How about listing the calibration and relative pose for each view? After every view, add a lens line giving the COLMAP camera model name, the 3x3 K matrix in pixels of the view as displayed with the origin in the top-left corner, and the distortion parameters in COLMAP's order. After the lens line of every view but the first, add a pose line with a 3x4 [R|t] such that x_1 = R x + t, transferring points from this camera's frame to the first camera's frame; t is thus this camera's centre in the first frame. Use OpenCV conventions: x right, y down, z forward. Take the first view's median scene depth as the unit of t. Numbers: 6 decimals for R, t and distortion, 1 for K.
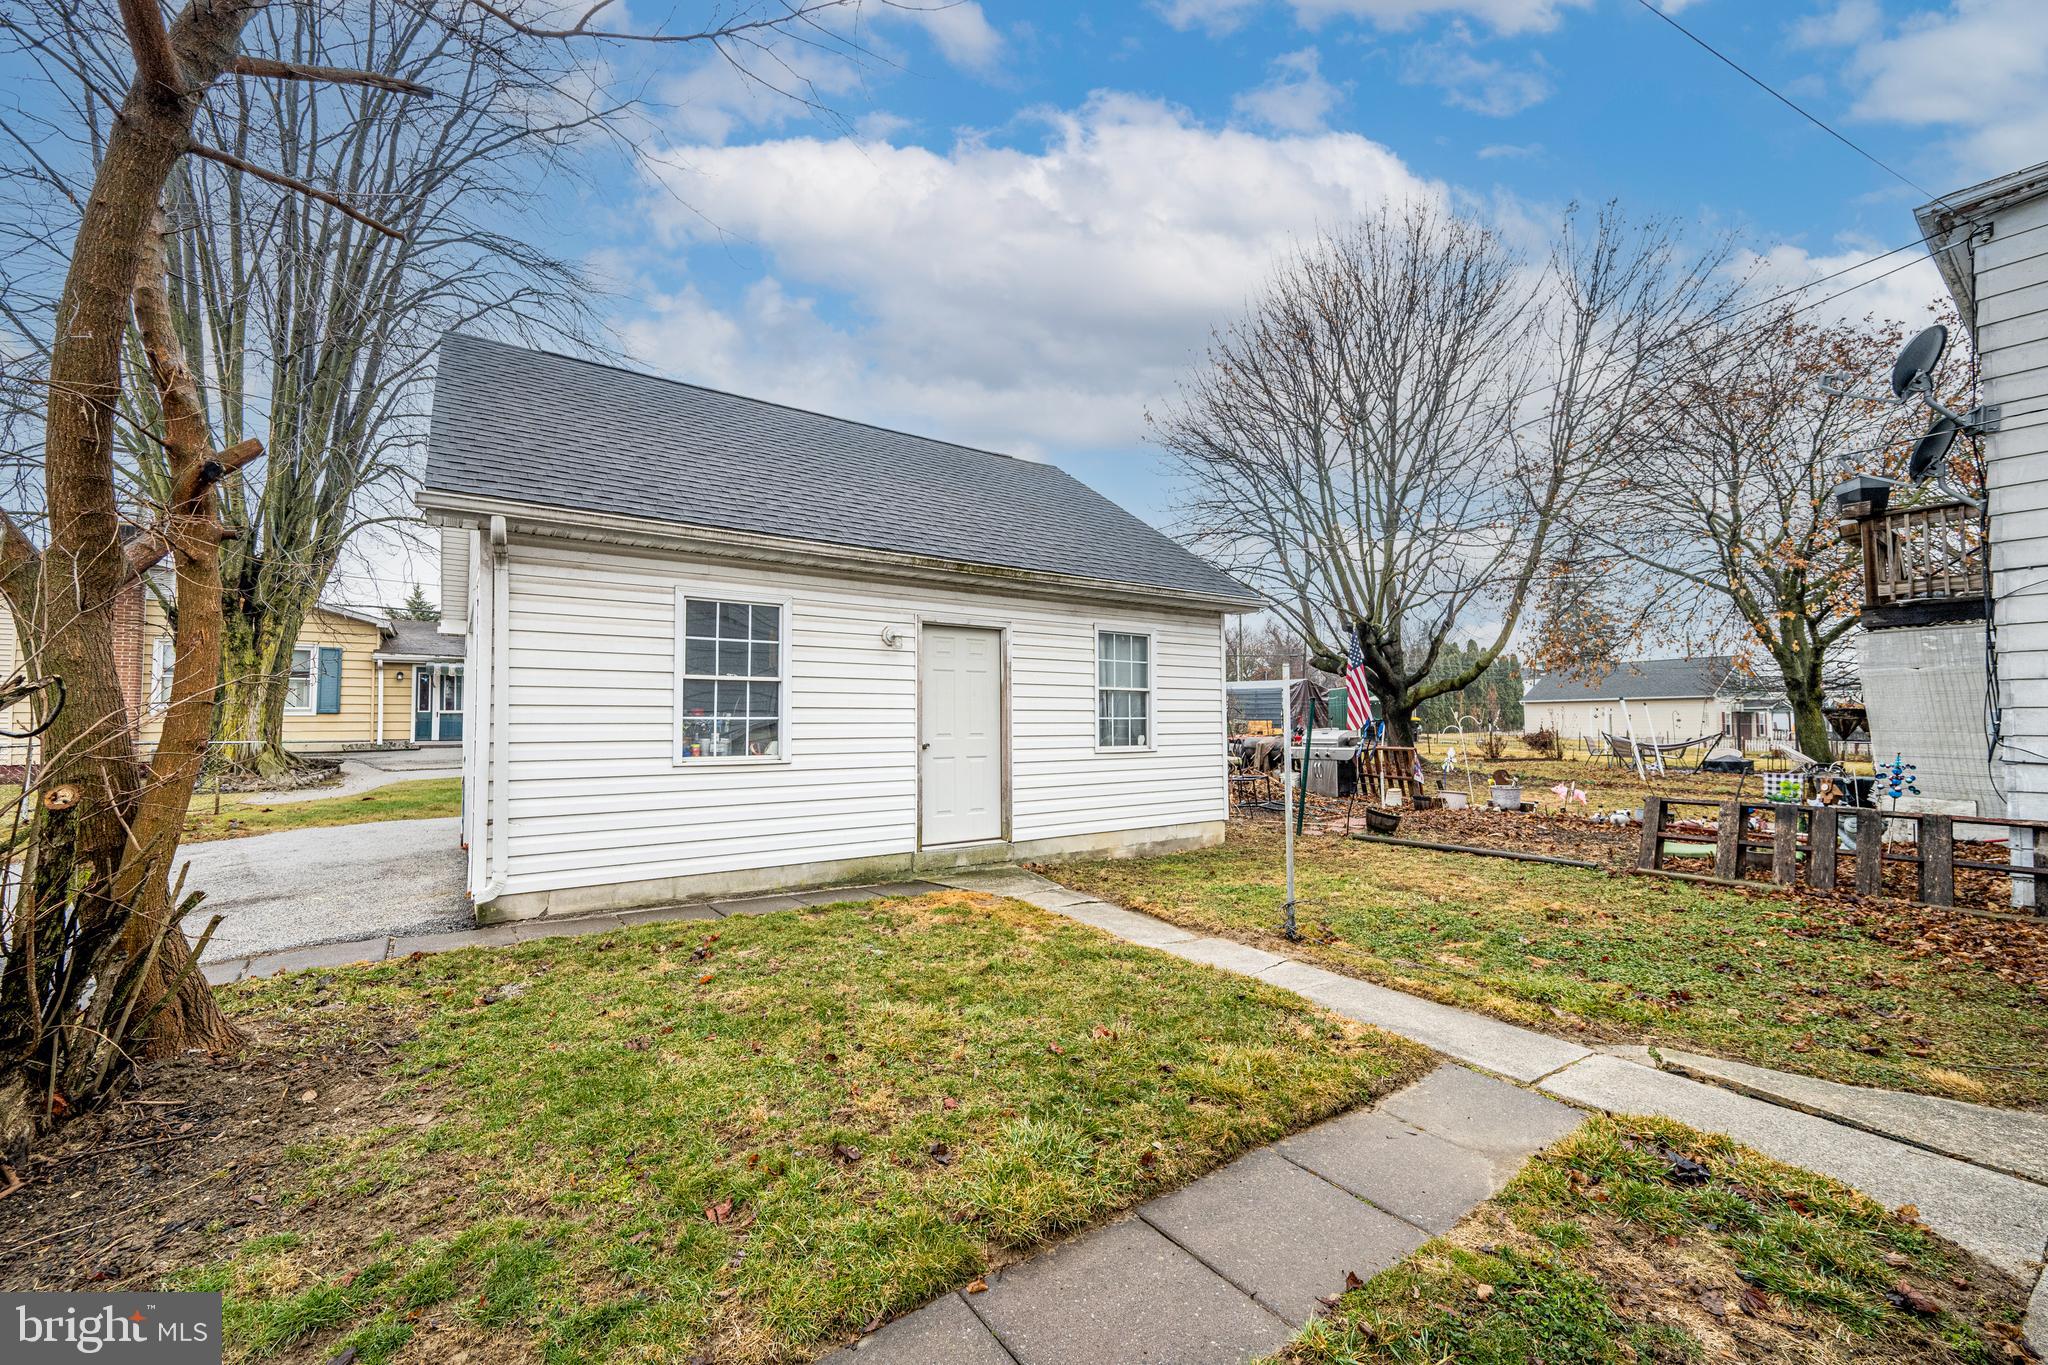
lens RADIAL K [[813.4, 0, 1034.9], [0, 813.4, 688.2], [0, 0, 1]] dist [-0.000062, -0.000109]
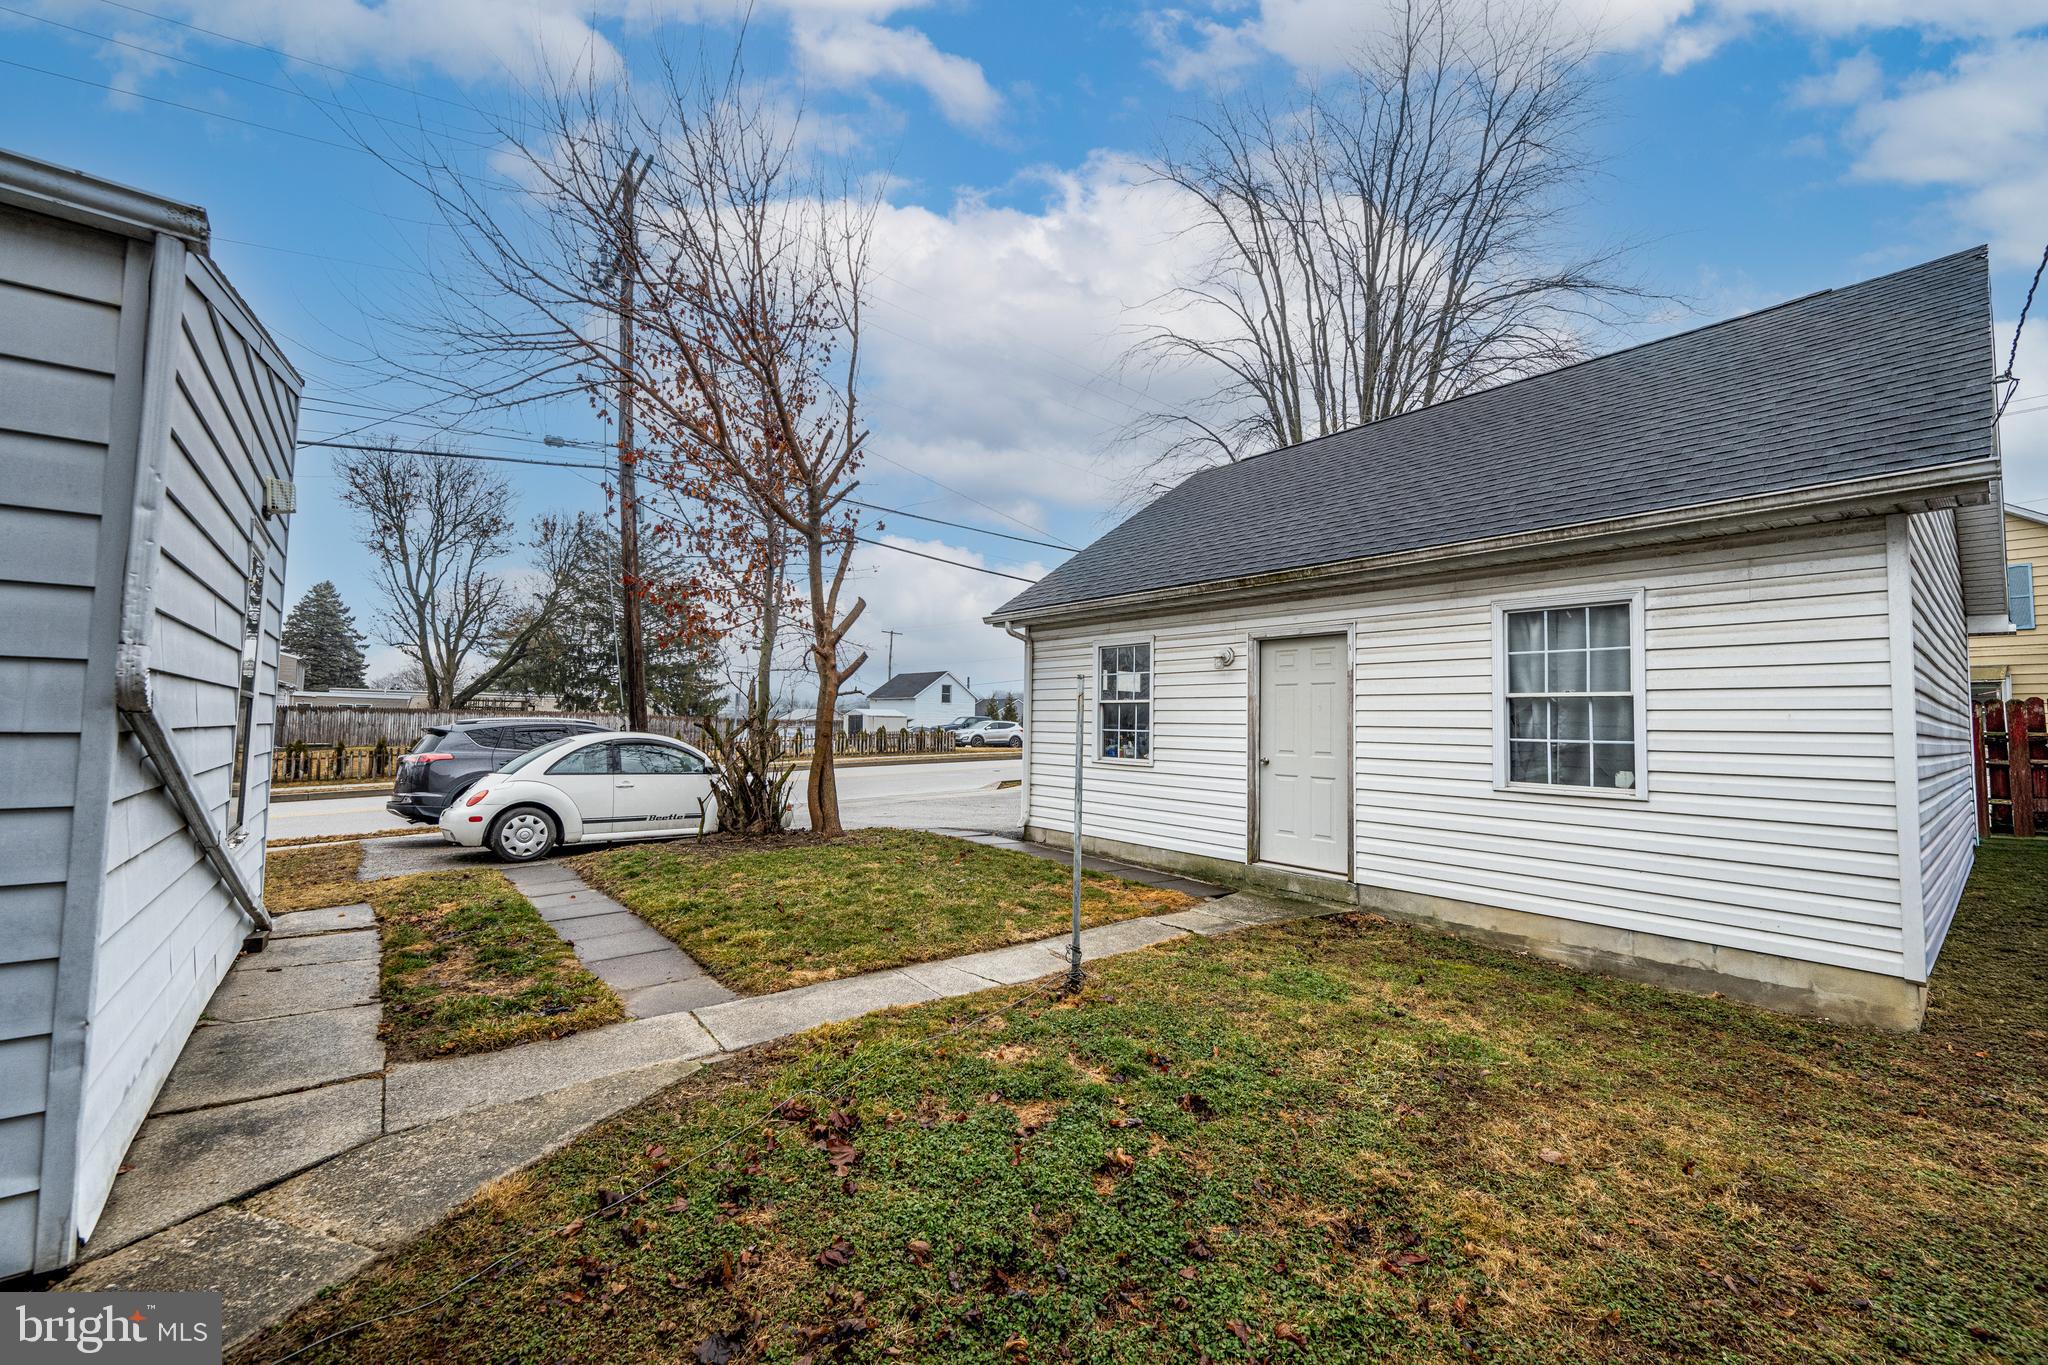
lens RADIAL K [[813.4, 0, 1034.5], [0, 813.4, 683.4], [0, 0, 1]] dist [-0.000062, -0.000109]
pose [[0.054804, -0.055859, -0.996933, 0.733567], [0.011749, 0.998401, -0.055296, 0.023011], [0.998428, -0.008682, 0.055372, 0.566996]]
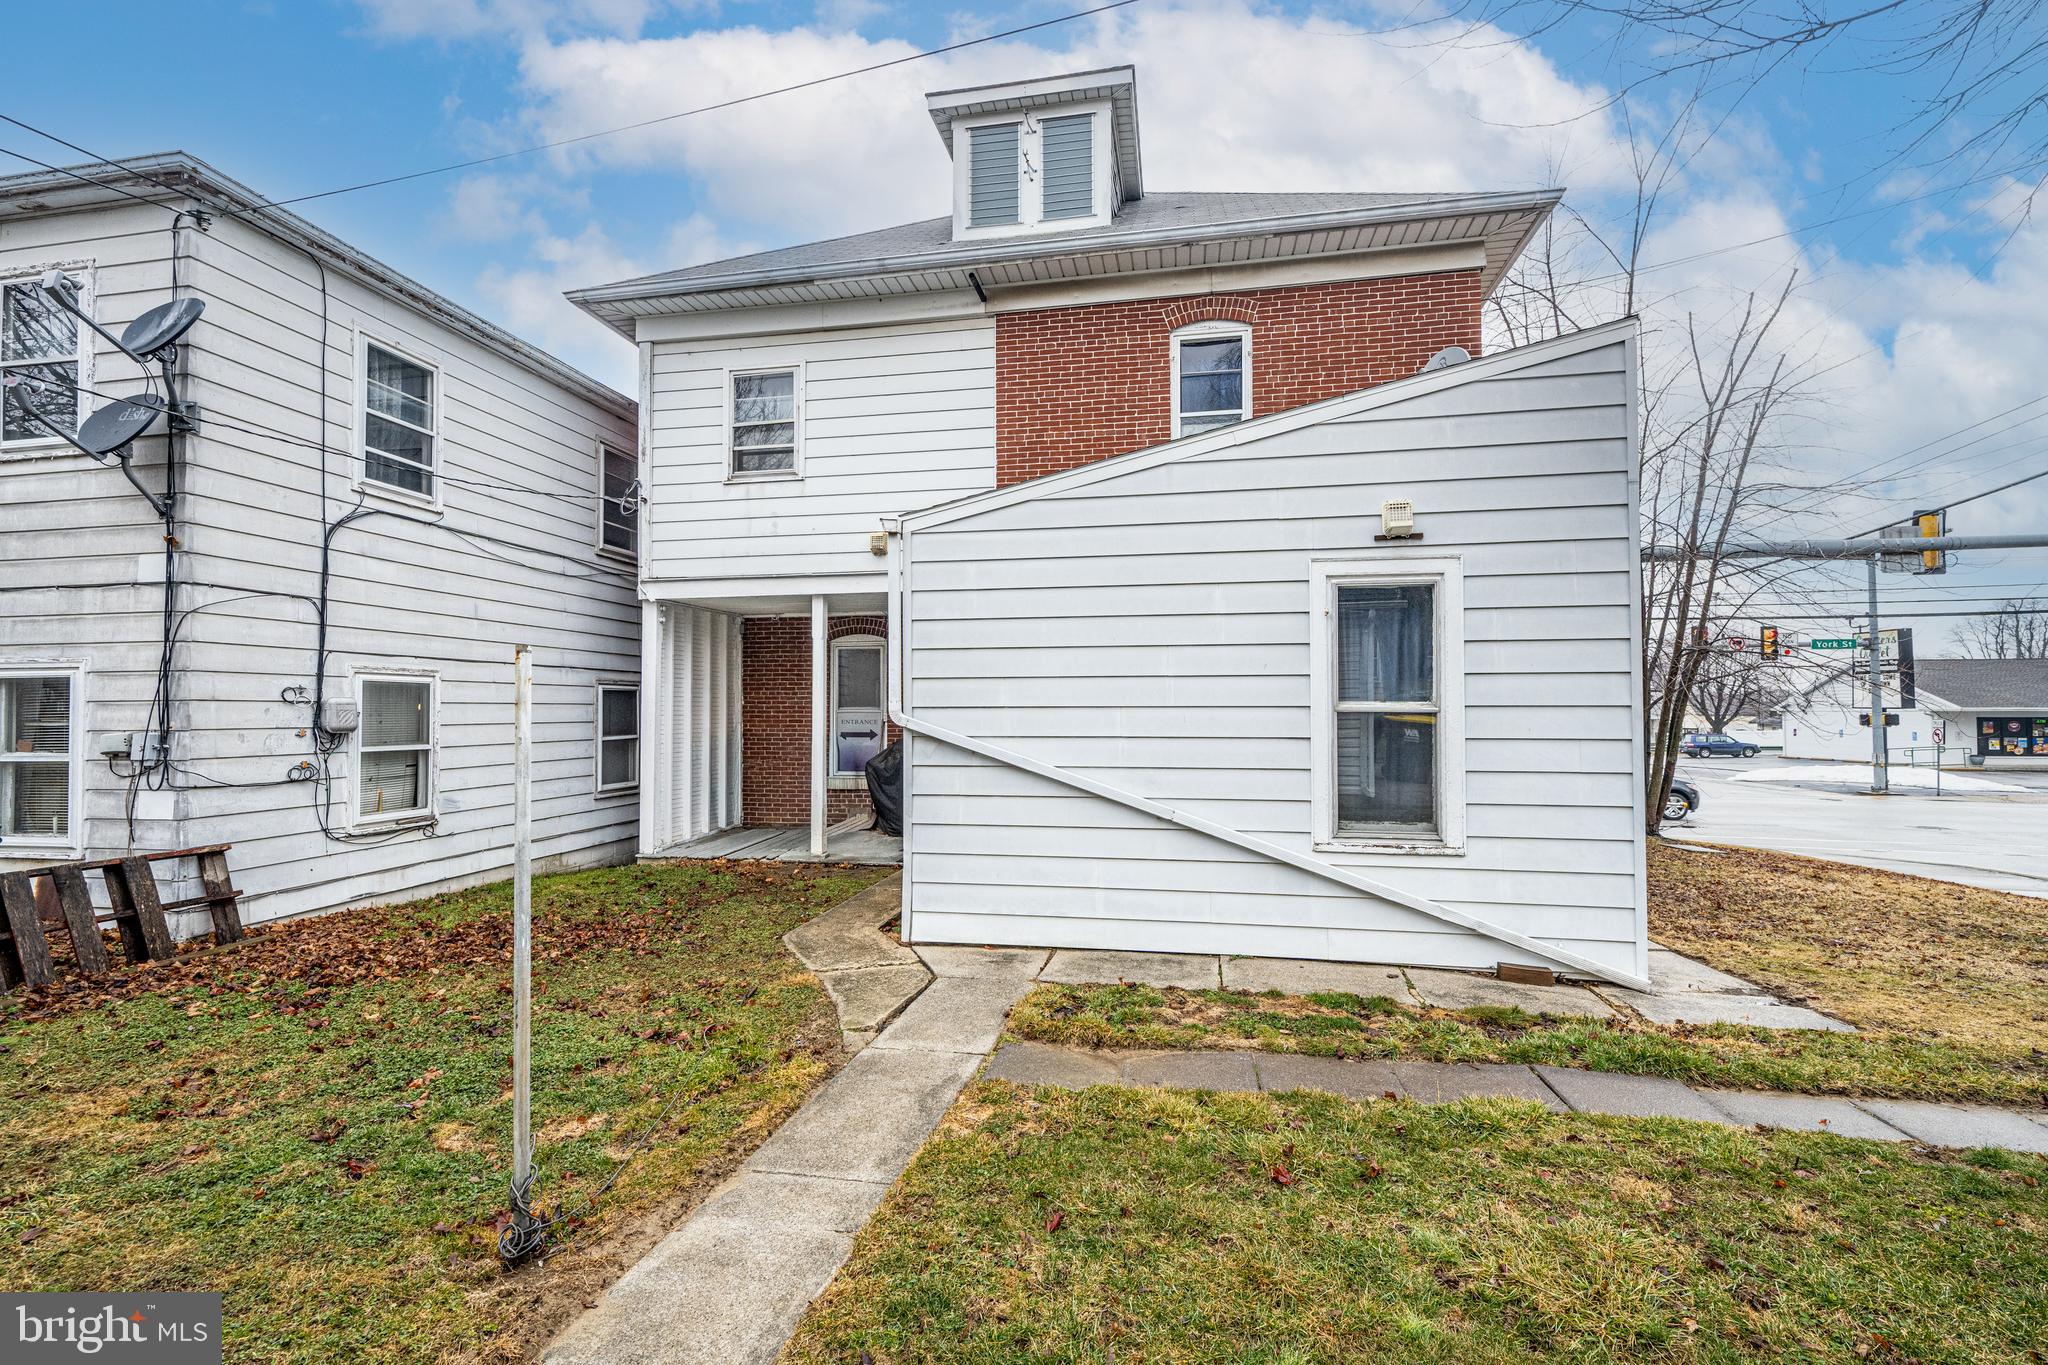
lens RADIAL K [[915.7, 0, 1021.0], [0, 915.7, 685.9], [0, 0, 1]] dist [-0.001827, -0.000563]
pose [[-0.681118, 0.013979, 0.732040, -0.169351], [-0.021834, 0.998985, -0.039392, 0.007080], [-0.731848, -0.042814, -0.680122, 0.722647]]
